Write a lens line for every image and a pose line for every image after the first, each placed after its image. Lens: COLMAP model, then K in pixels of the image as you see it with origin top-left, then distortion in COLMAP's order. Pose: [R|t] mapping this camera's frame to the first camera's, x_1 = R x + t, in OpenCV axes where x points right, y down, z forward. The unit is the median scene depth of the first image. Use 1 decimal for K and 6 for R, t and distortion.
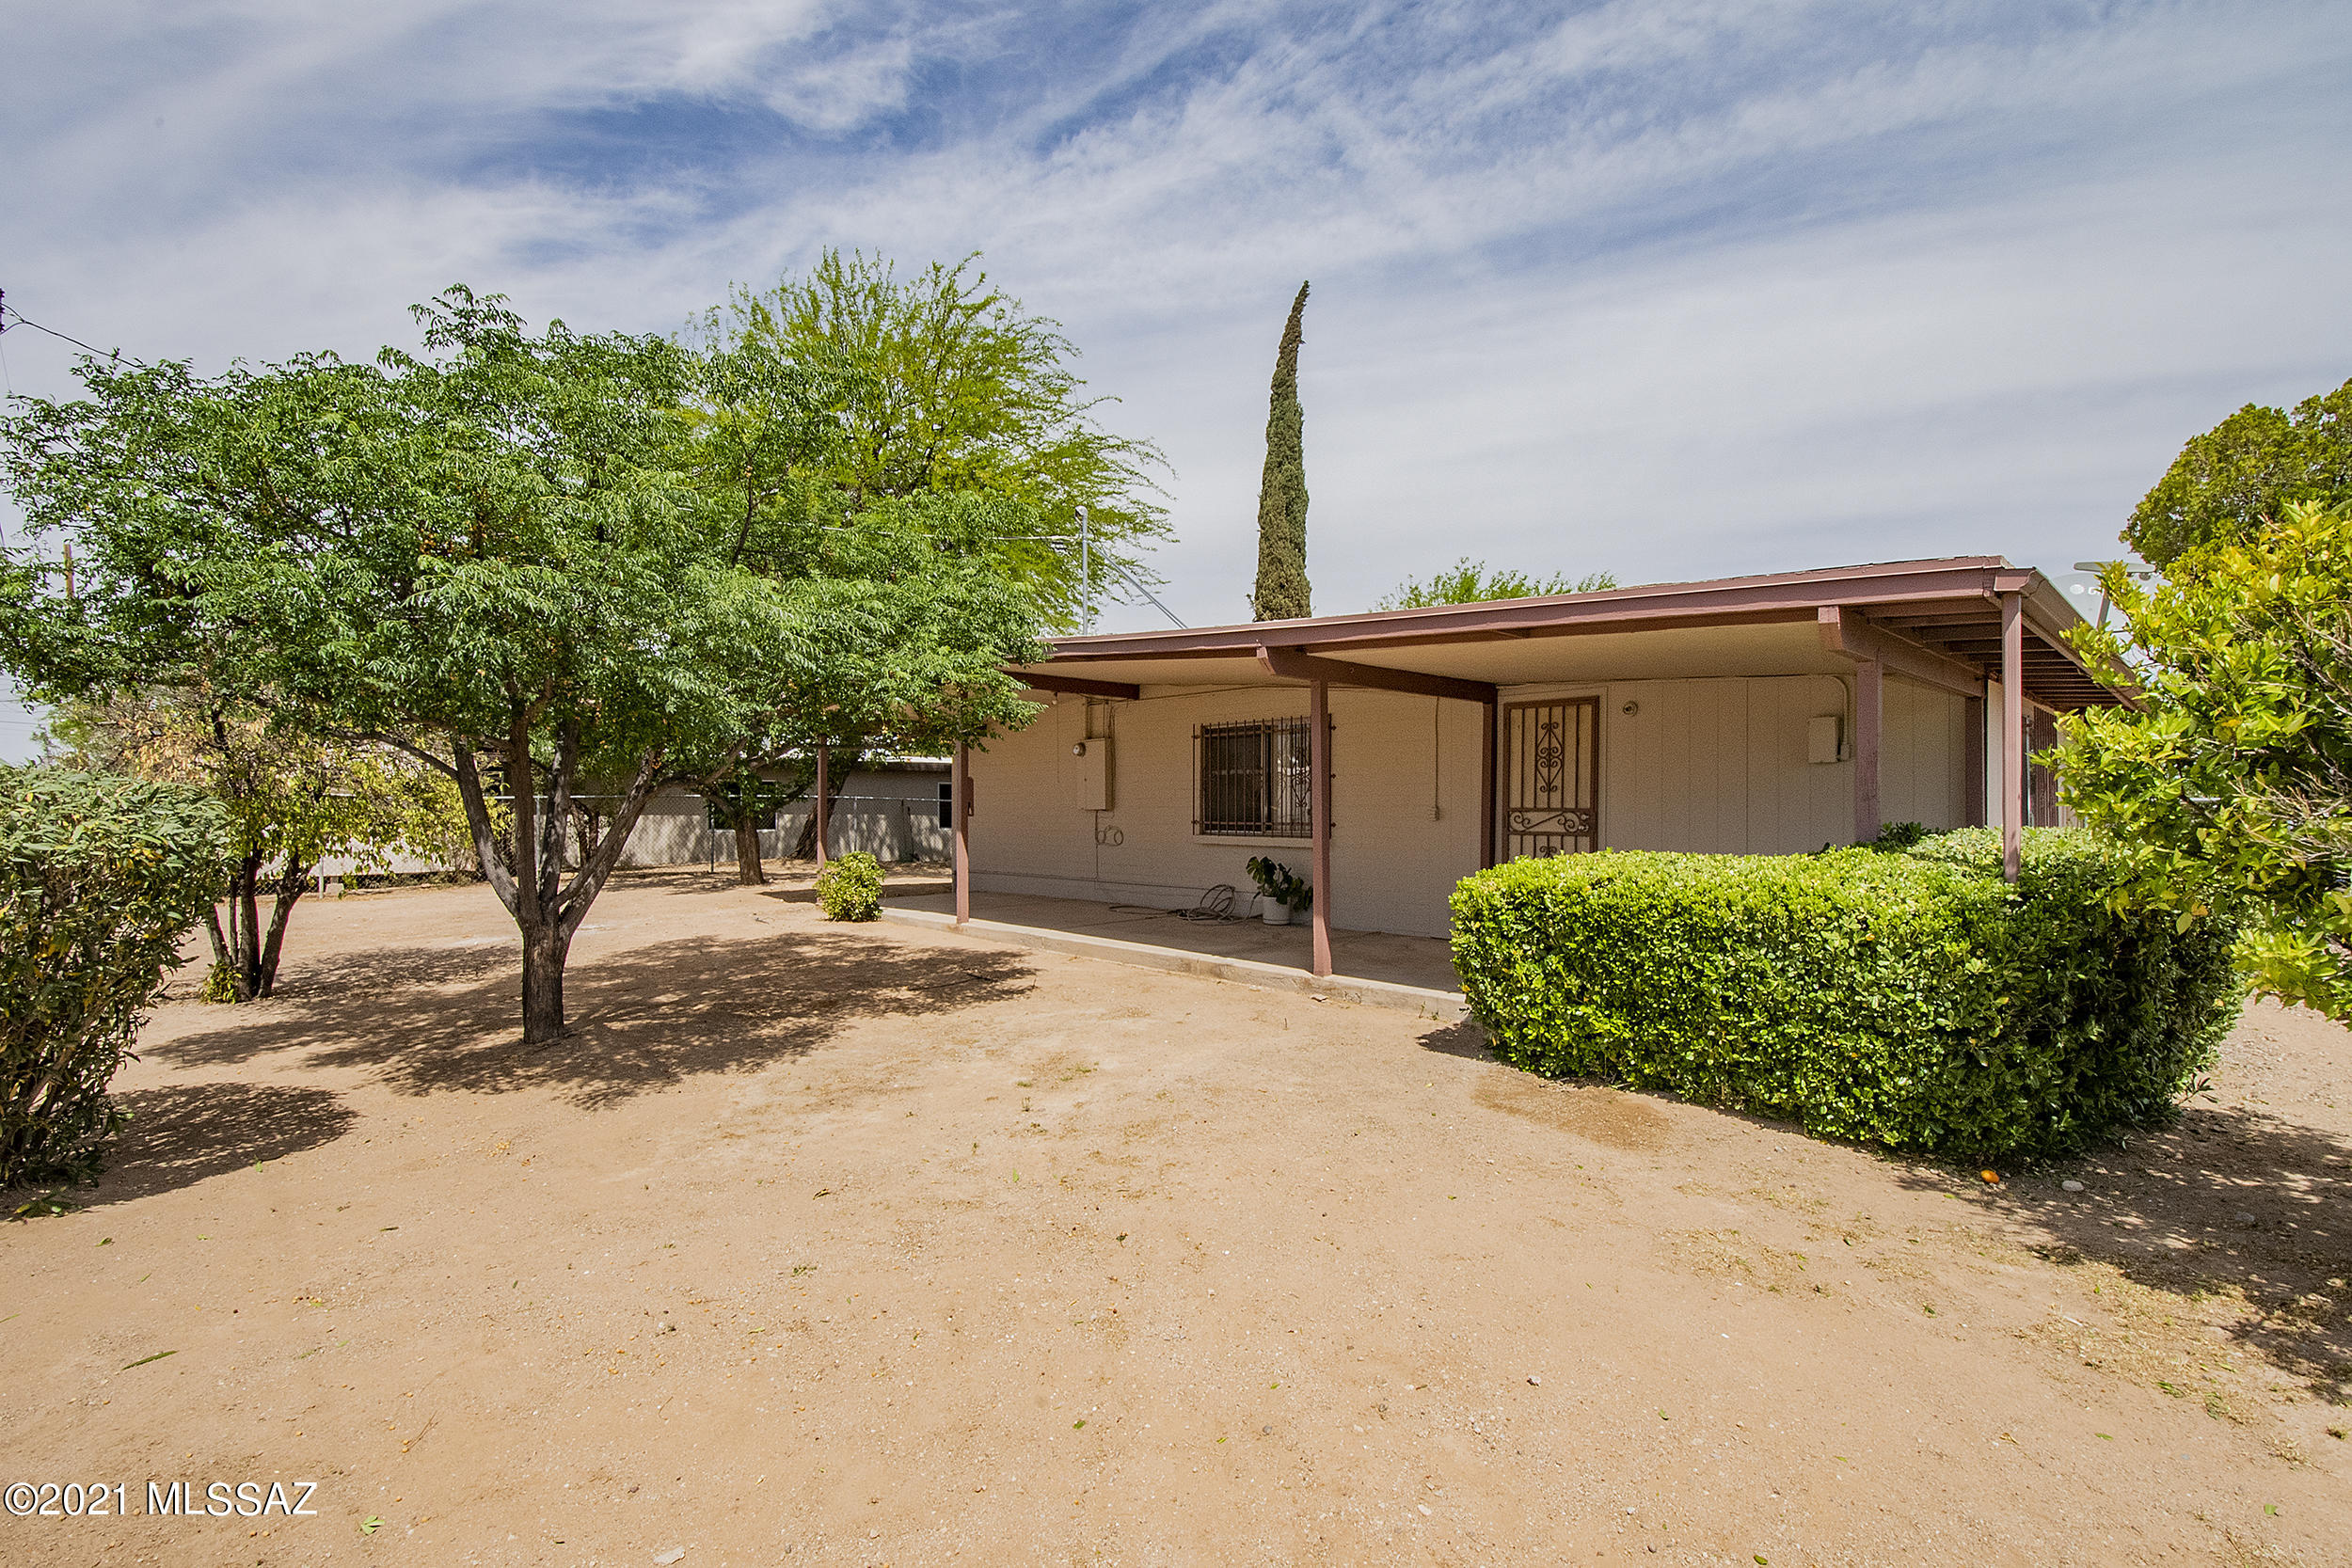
lens RADIAL K [[1038.8, 0, 1197.4], [0, 1038.8, 815.8], [0, 0, 1]] dist [0.014393, -0.025601]
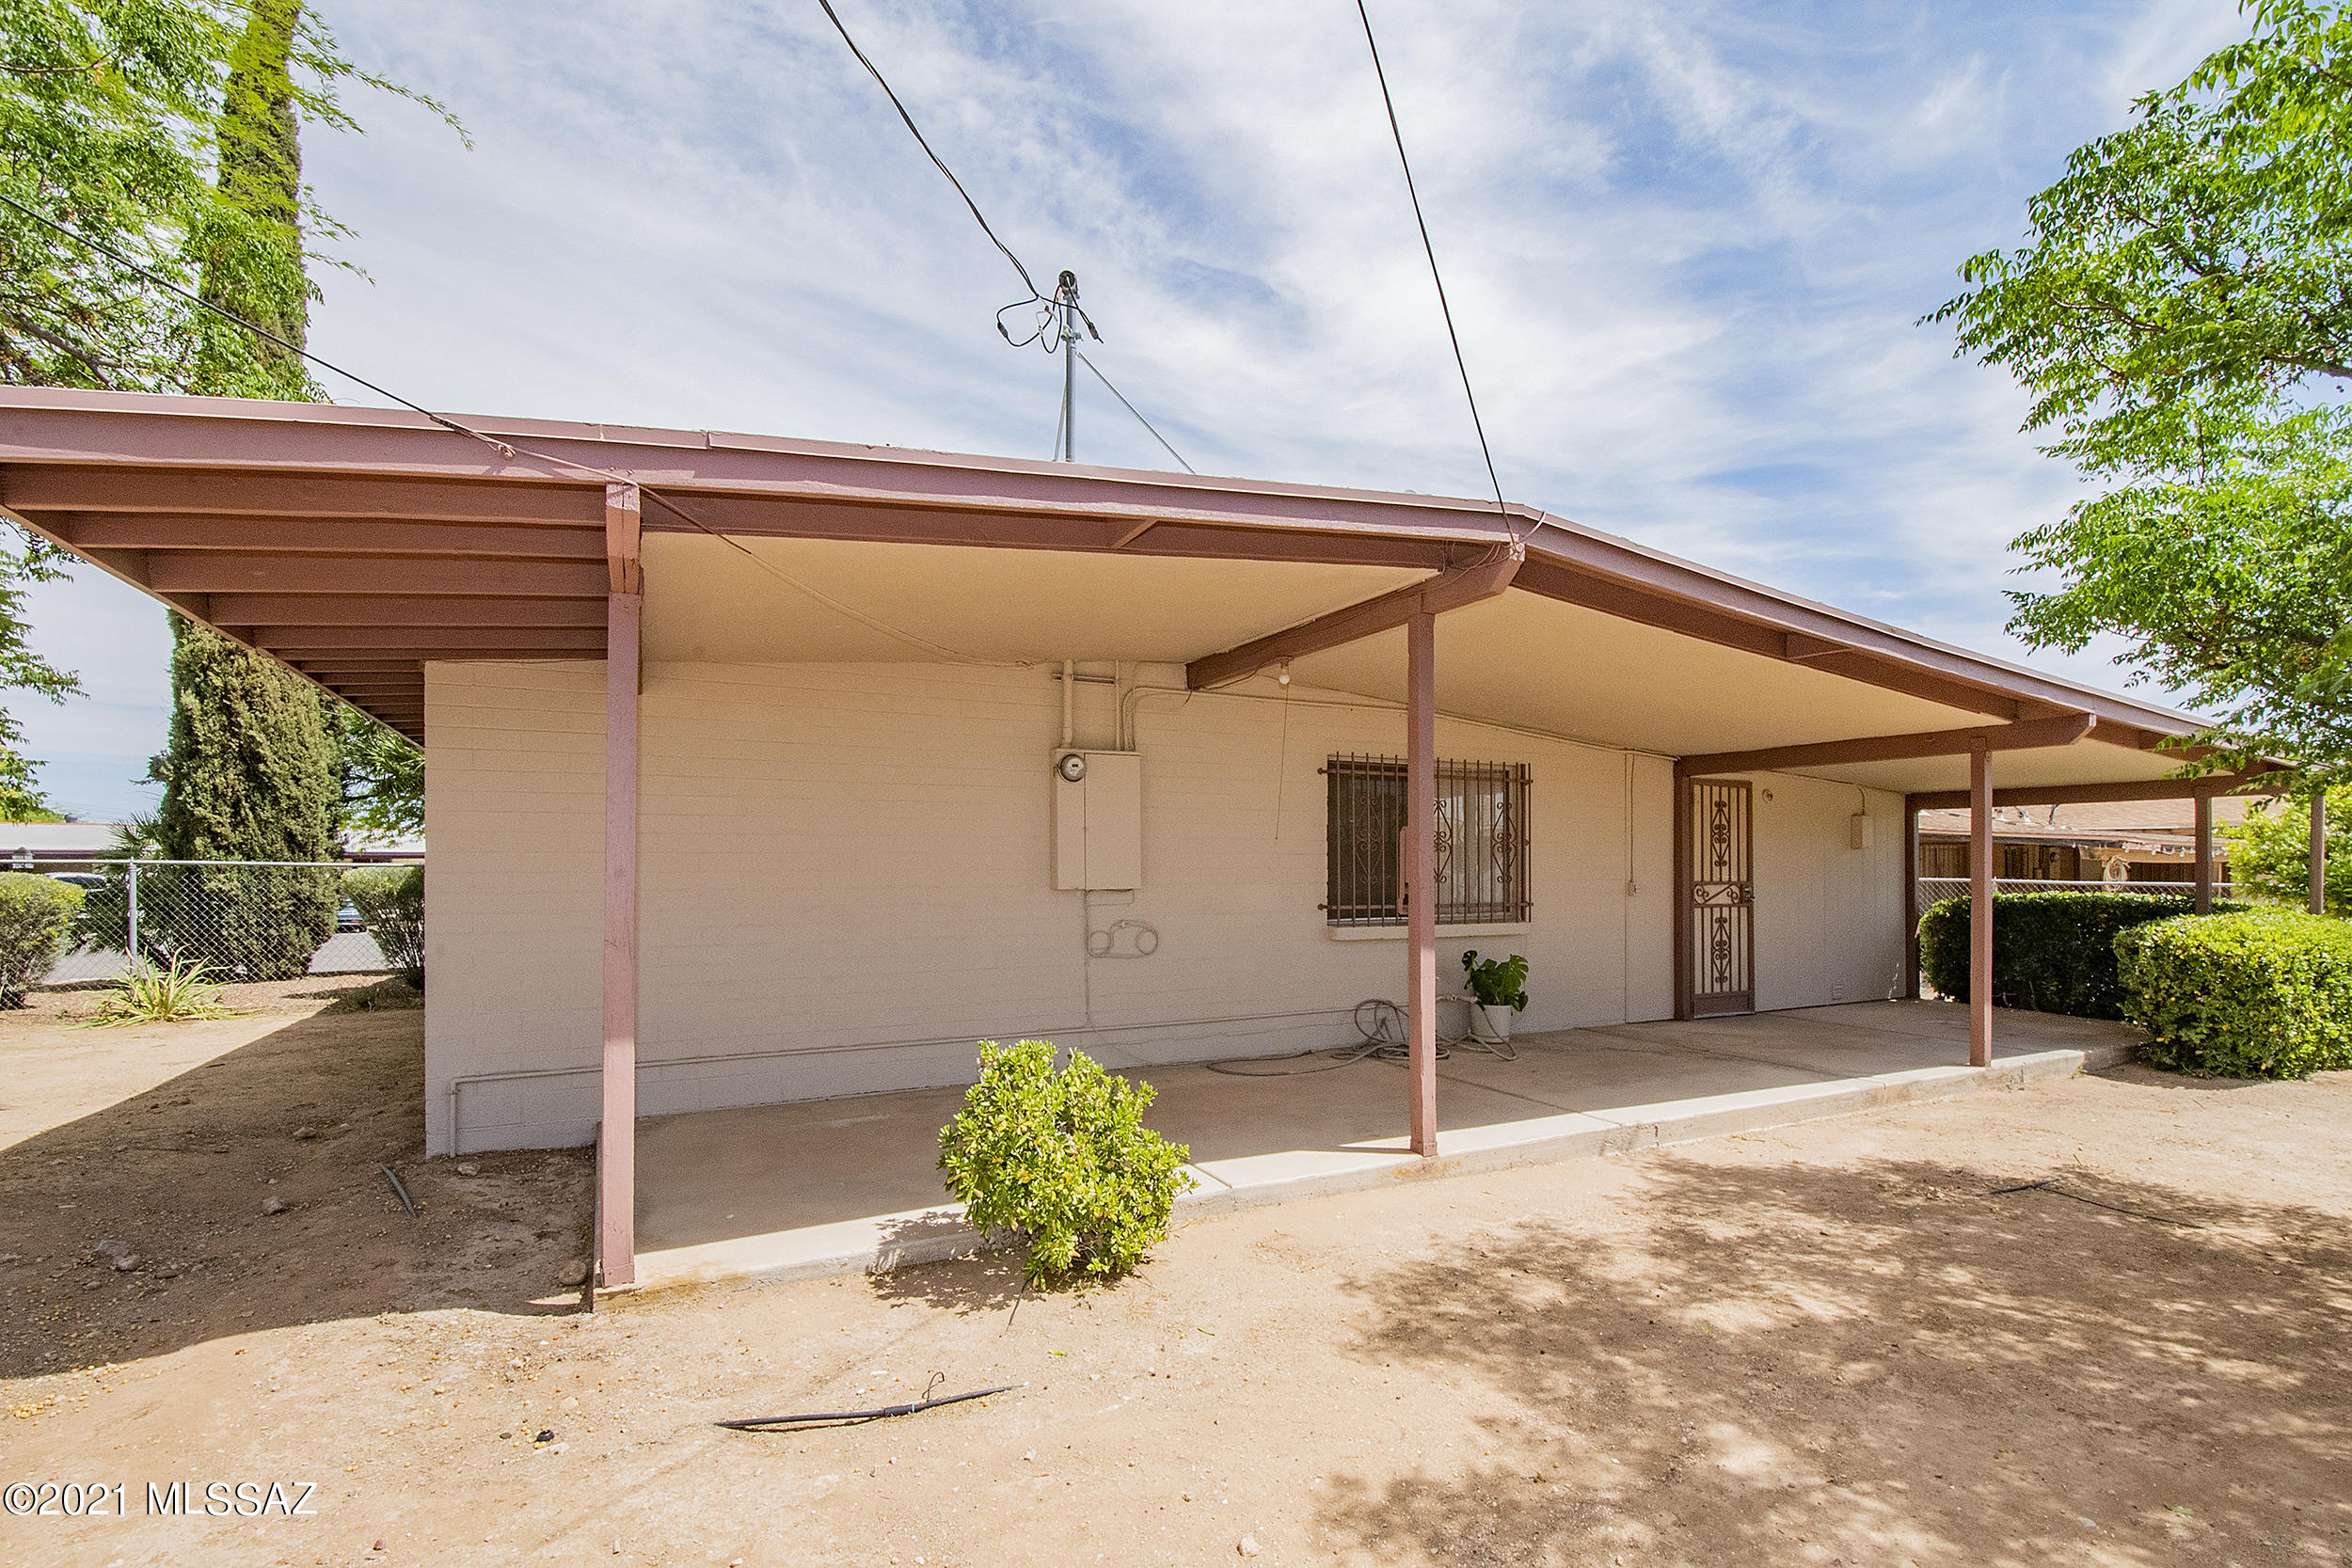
lens RADIAL K [[1085.3, 0, 1175.1], [0, 1085.3, 867.1], [0, 0, 1]] dist [0.002524, -0.017145]
pose [[0.300495, -0.006815, 0.953759, -0.868095], [0.002963, 0.999976, 0.006212, -0.030022], [-0.953779, 0.000960, 0.300508, 1.175116]]
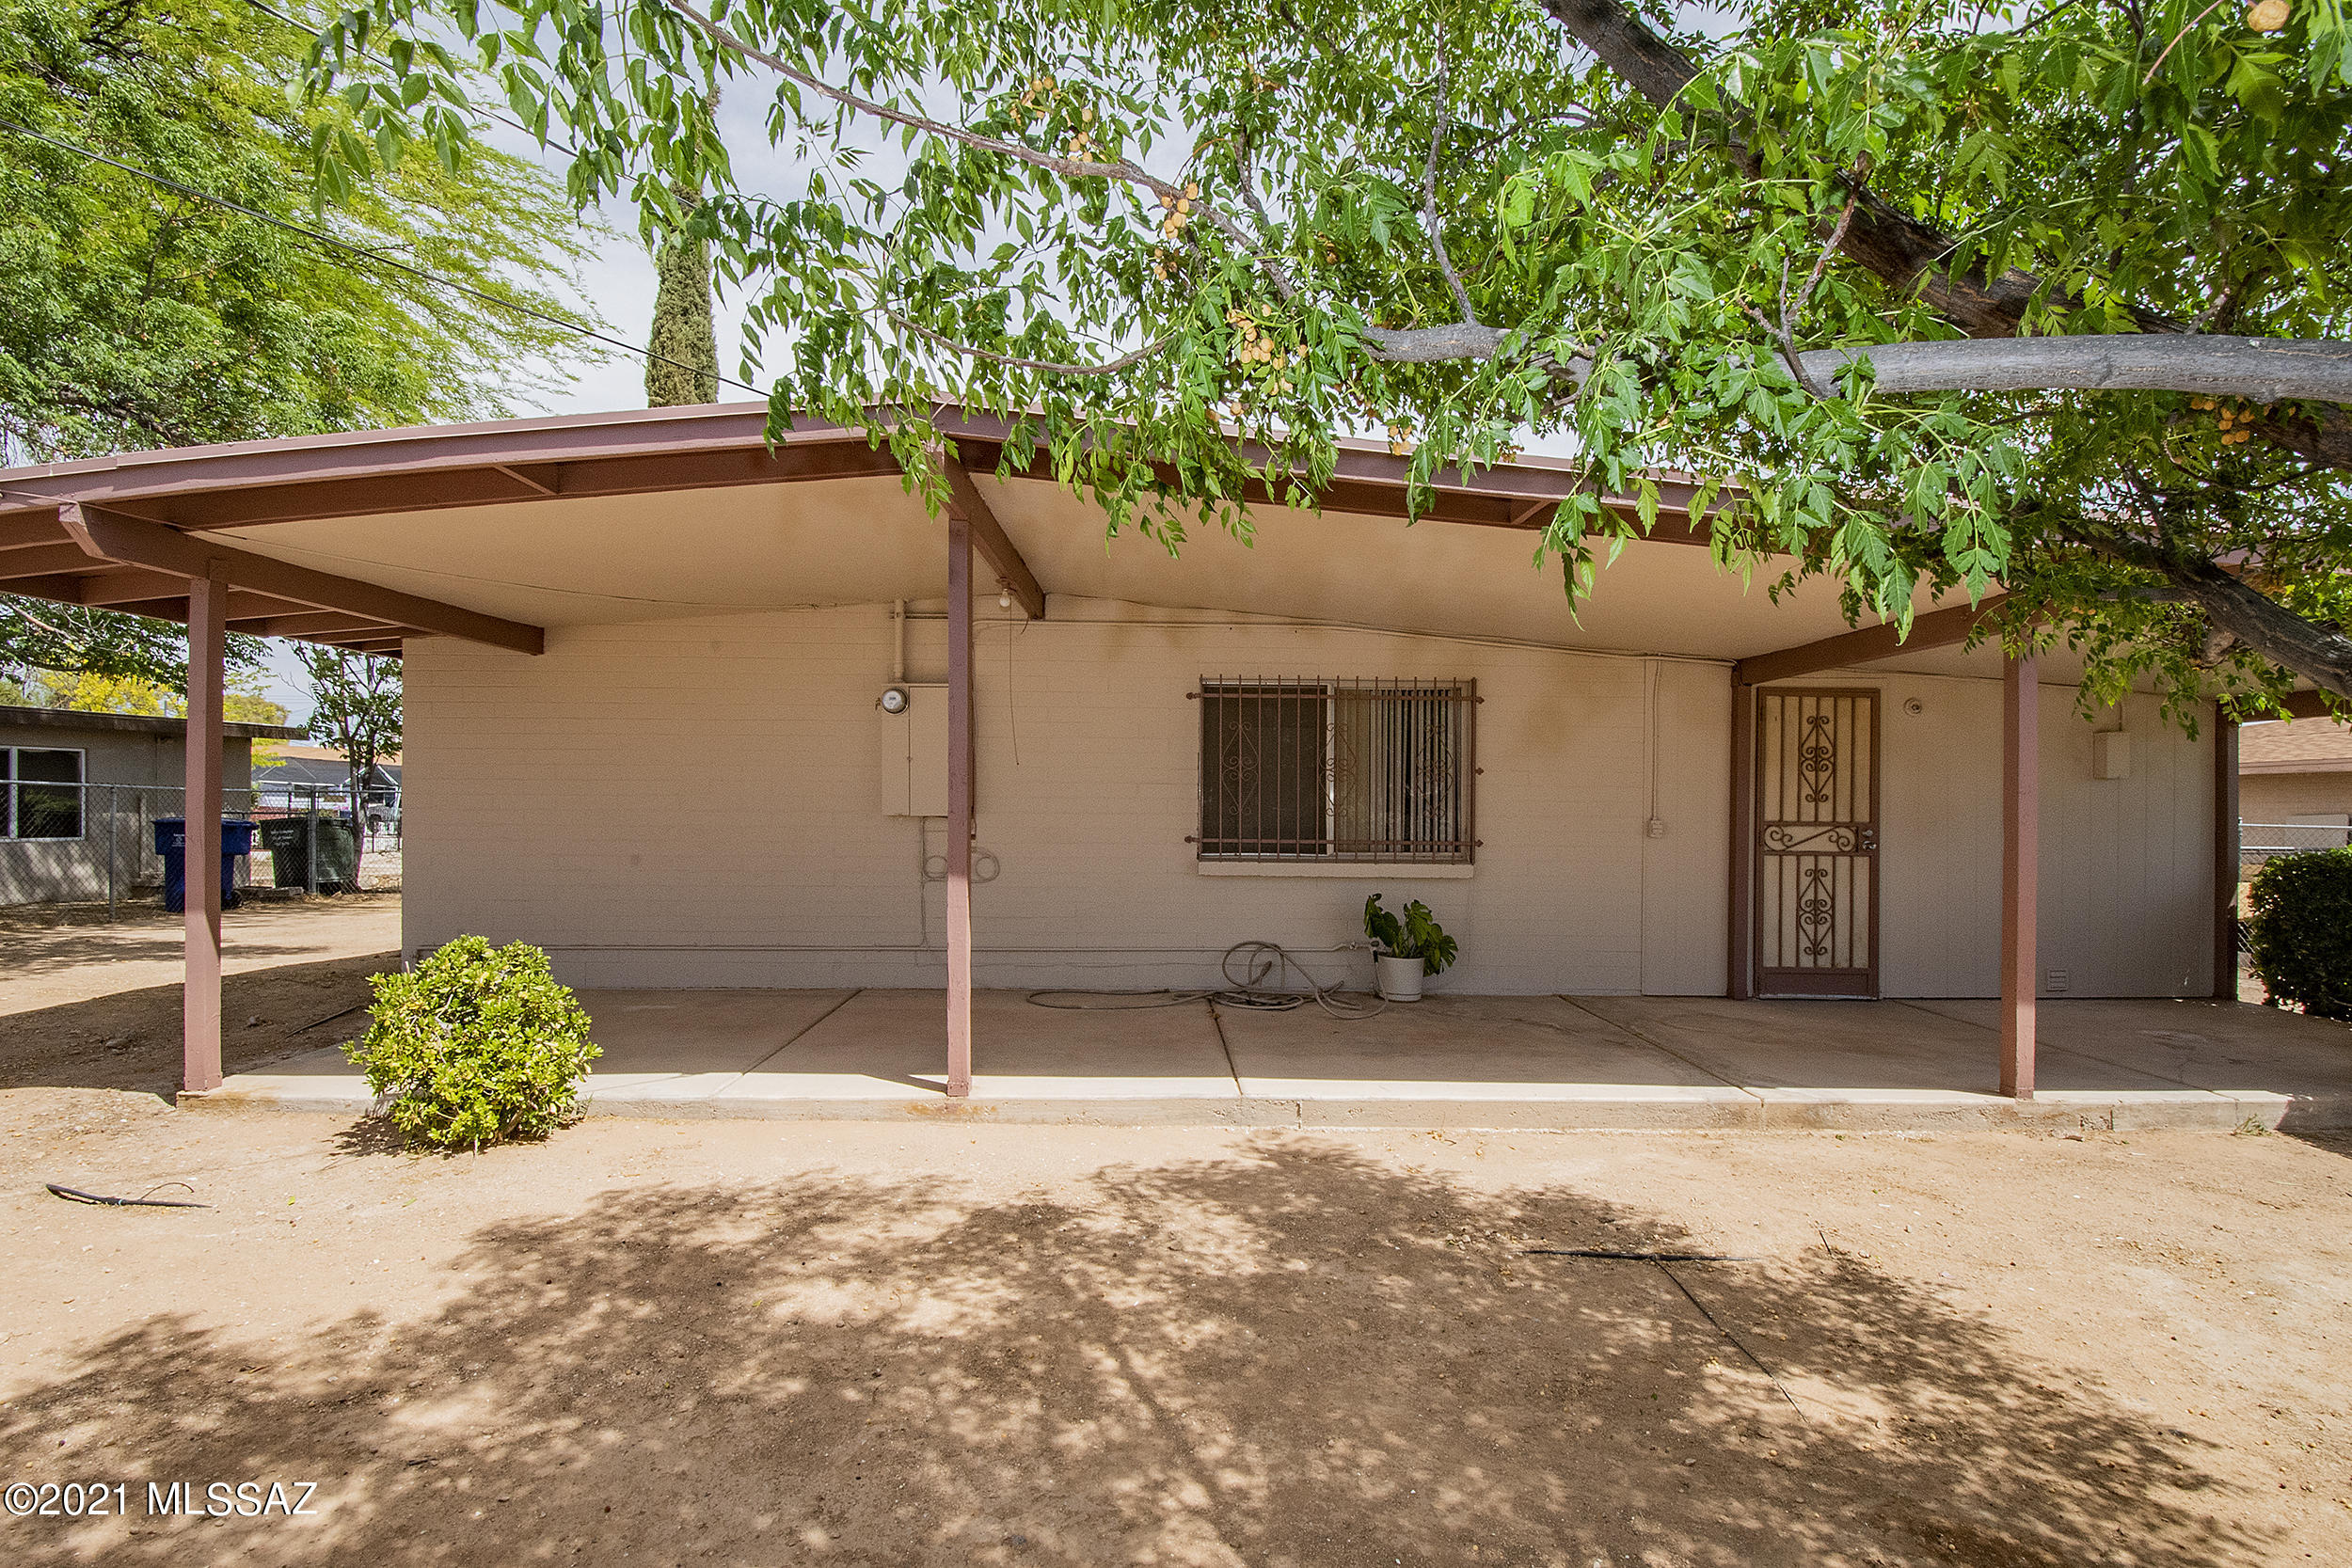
lens RADIAL K [[1048.3, 0, 1181.8], [0, 1048.3, 808.6], [0, 0, 1]] dist [0.001368, -0.012822]
pose [[0.692879, -0.000567, 0.721054, -0.579523], [-0.003839, 0.999983, 0.004475, -0.019124], [-0.721044, -0.005869, 0.692864, 0.776688]]
